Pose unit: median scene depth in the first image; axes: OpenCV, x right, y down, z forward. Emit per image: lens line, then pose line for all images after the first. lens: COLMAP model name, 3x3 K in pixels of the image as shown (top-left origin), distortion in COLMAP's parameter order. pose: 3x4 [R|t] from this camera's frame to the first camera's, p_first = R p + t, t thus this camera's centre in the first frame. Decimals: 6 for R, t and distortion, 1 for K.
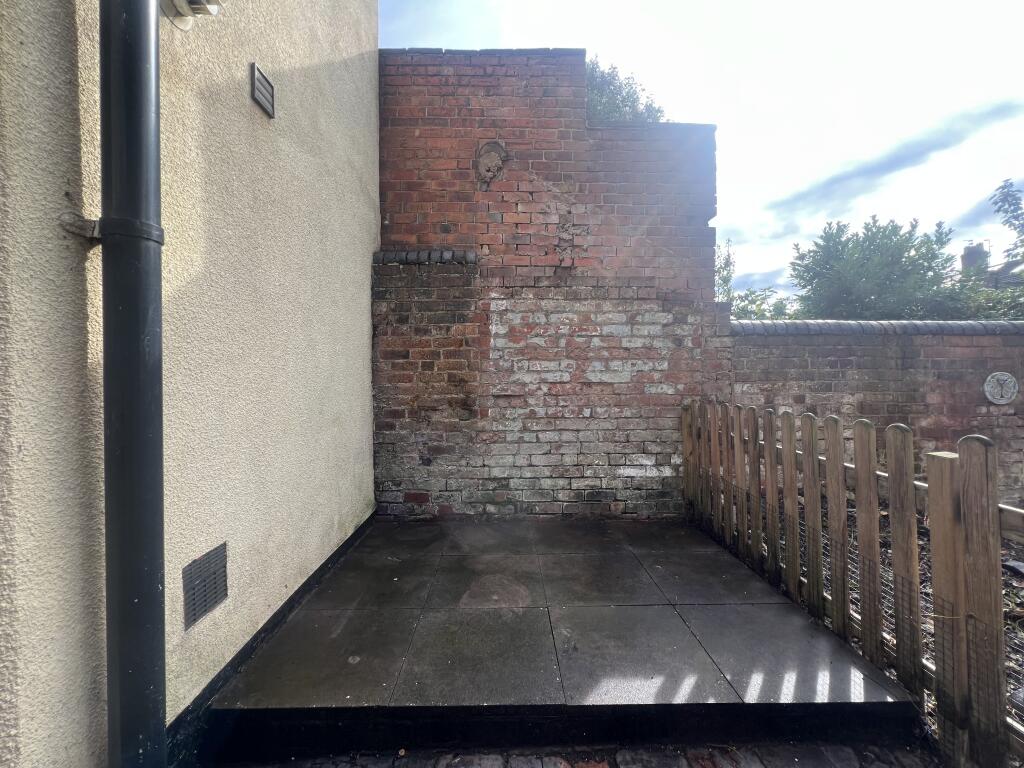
lens RADIAL K [[408.8, 0, 510.5], [0, 408.8, 379.0], [0, 0, 1]] dist [-0.000525, 0.000413]
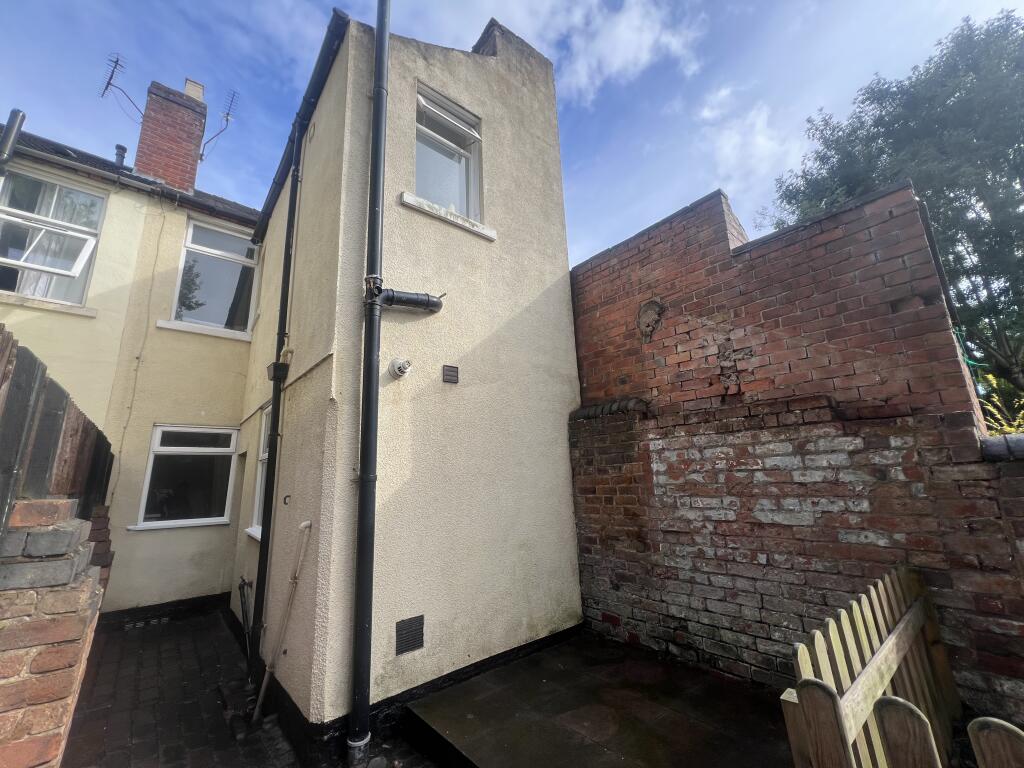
lens RADIAL K [[408.8, 0, 512.5], [0, 408.8, 384.1], [0, 0, 1]] dist [-0.000525, 0.000413]
pose [[0.641015, -0.190577, -0.743492, 0.569047], [0.028408, 0.973911, -0.225147, -0.101540], [0.767002, 0.123202, 0.629705, -0.014488]]
